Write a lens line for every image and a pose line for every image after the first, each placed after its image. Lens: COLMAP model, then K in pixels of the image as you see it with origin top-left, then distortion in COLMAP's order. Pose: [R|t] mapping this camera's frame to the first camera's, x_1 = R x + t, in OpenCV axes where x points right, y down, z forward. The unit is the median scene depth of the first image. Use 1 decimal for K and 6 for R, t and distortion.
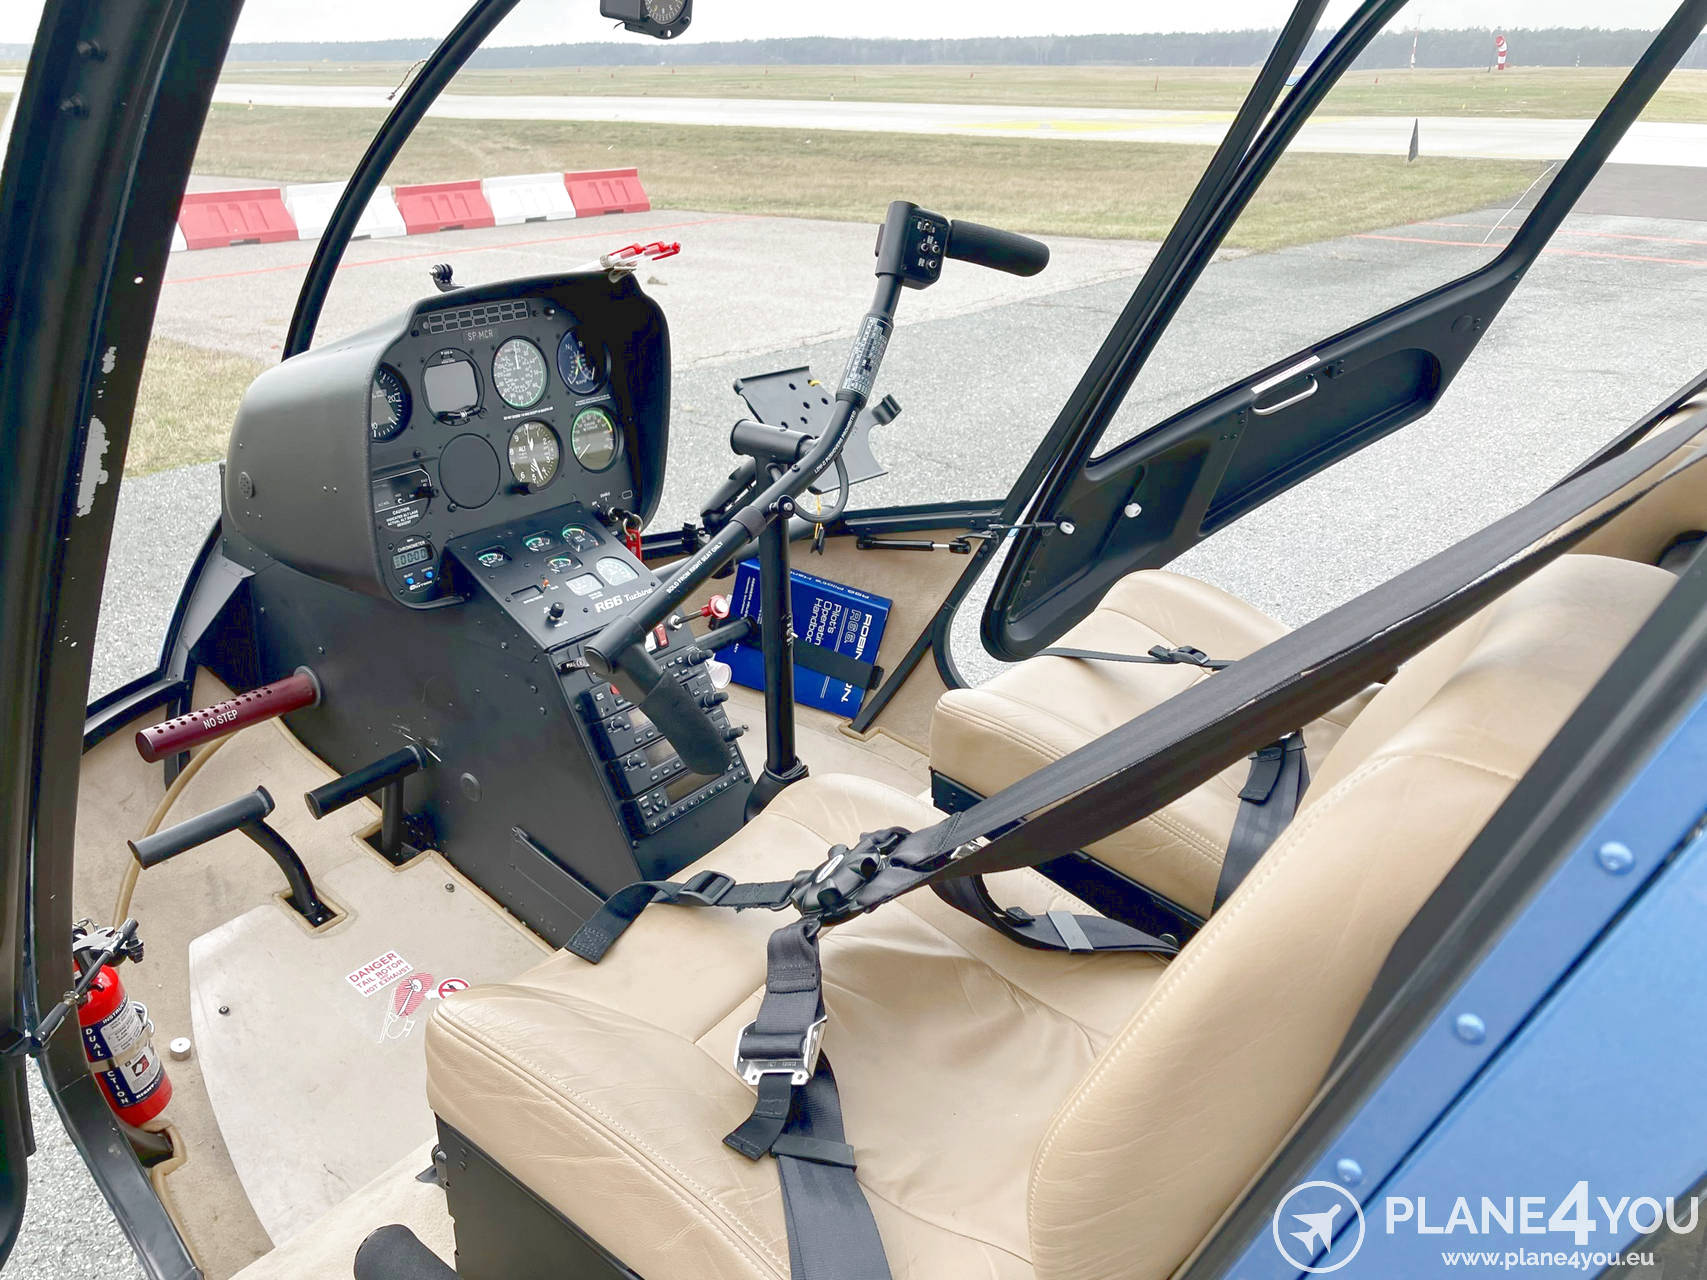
lens RADIAL K [[1424.9, 0, 842.0], [0, 1424.9, 638.0], [0, 0, 1]] dist [0.110546, -0.029009]
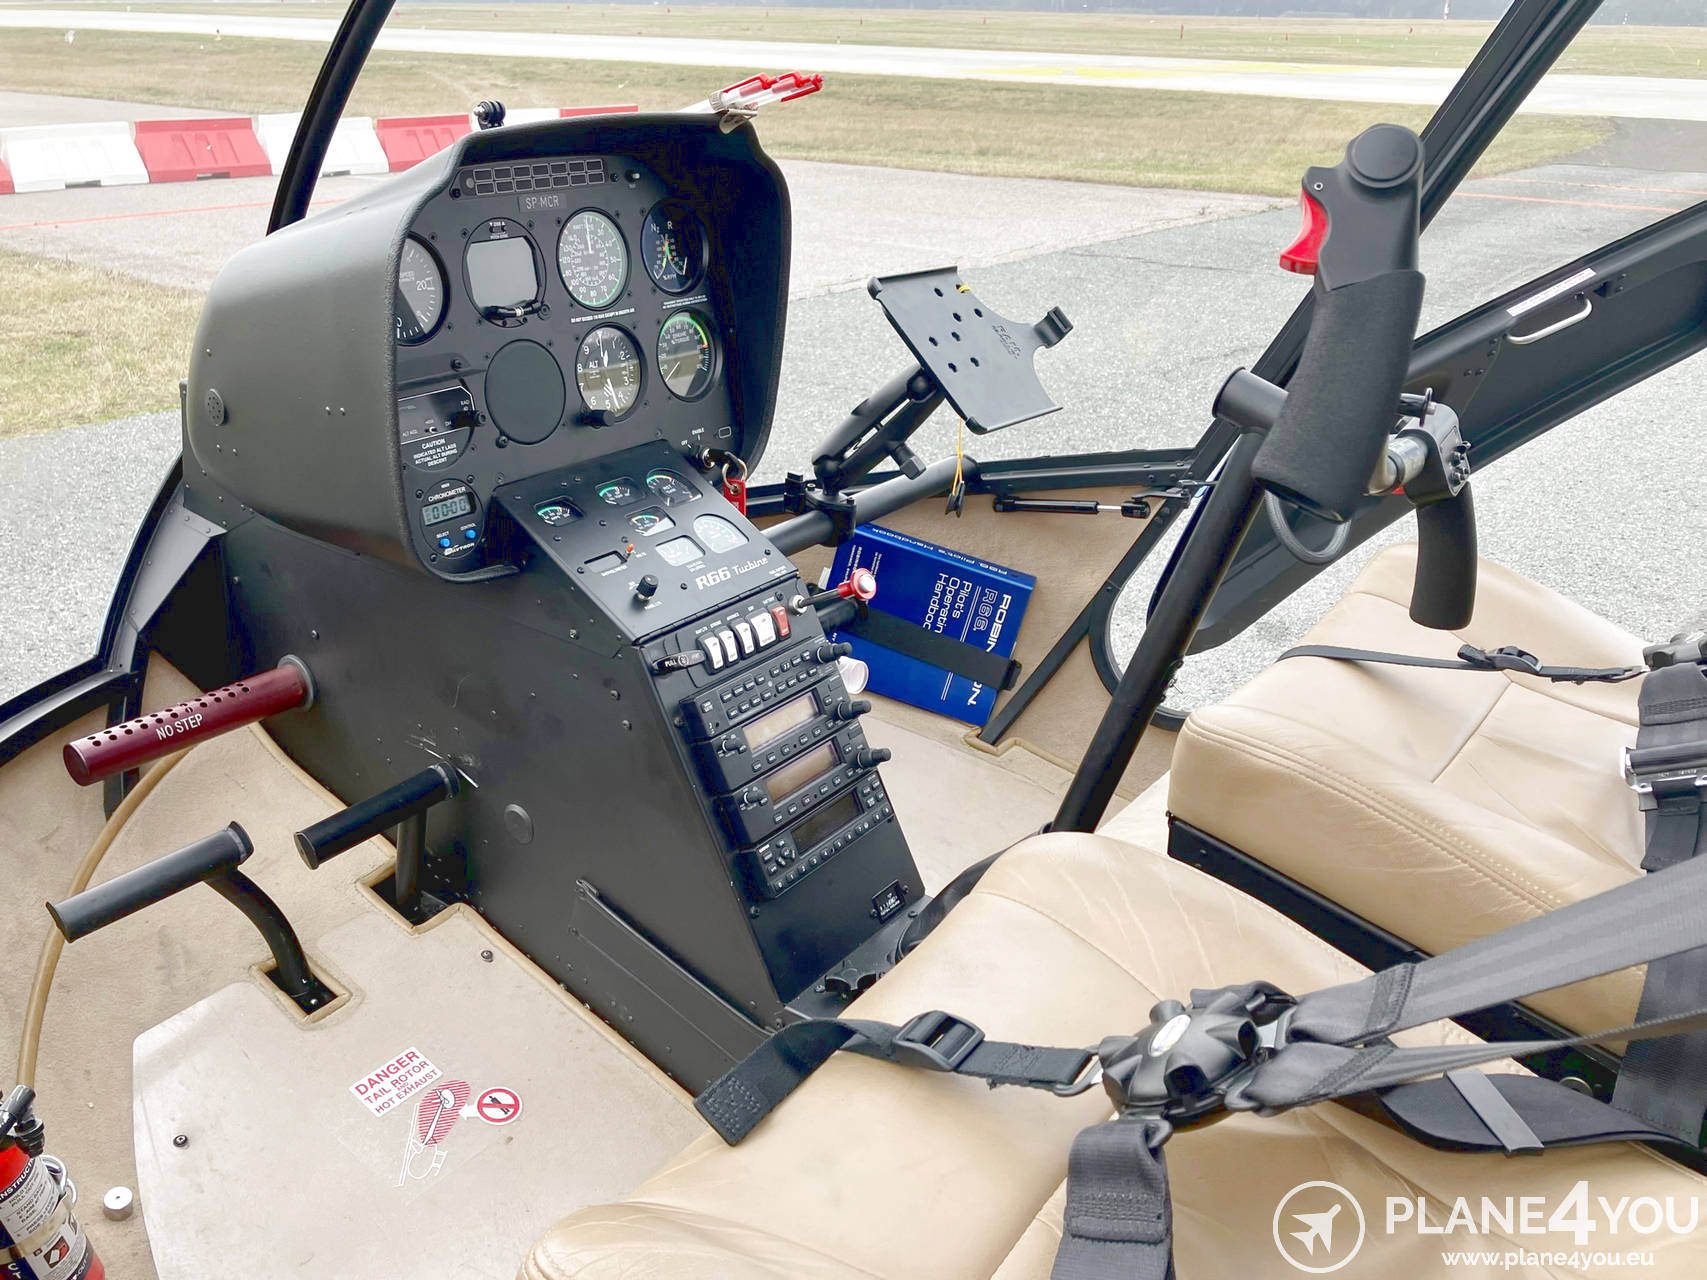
lens RADIAL K [[1485.9, 0, 852.9], [0, 1485.9, 643.4], [0, 0, 1]] dist [0.100160, -0.022769]
pose [[0.999850, 0.013102, 0.011367, -0.088546], [-0.013325, 0.999715, 0.019784, -0.005777], [-0.011105, -0.019932, 0.999740, 0.211941]]
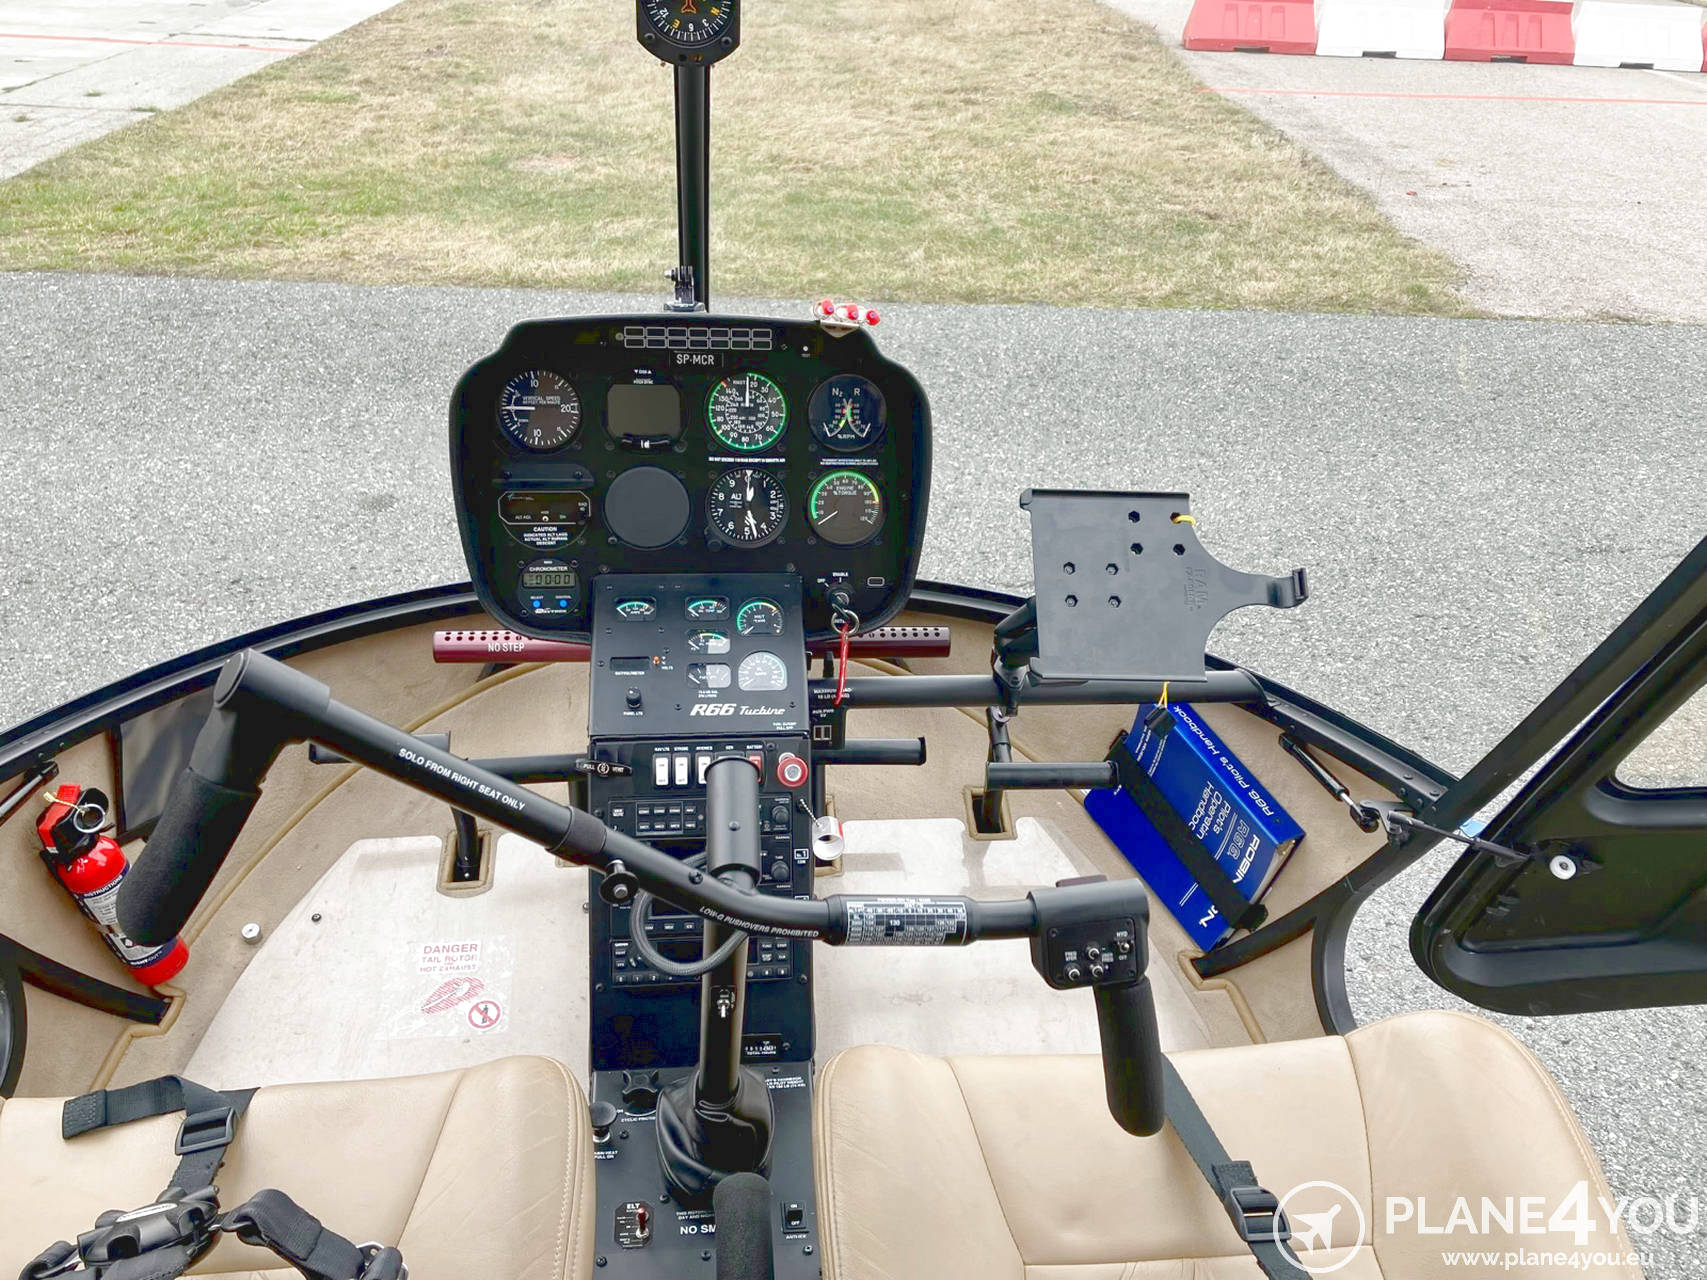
lens RADIAL K [[1485.9, 0, 840.9], [0, 1485.9, 636.5], [0, 0, 1]] dist [0.100160, -0.022769]
pose [[0.665553, 0.387928, -0.637613, 0.371227], [-0.311572, 0.920719, 0.234947, -0.255638], [0.678205, 0.042293, 0.733655, 0.369191]]
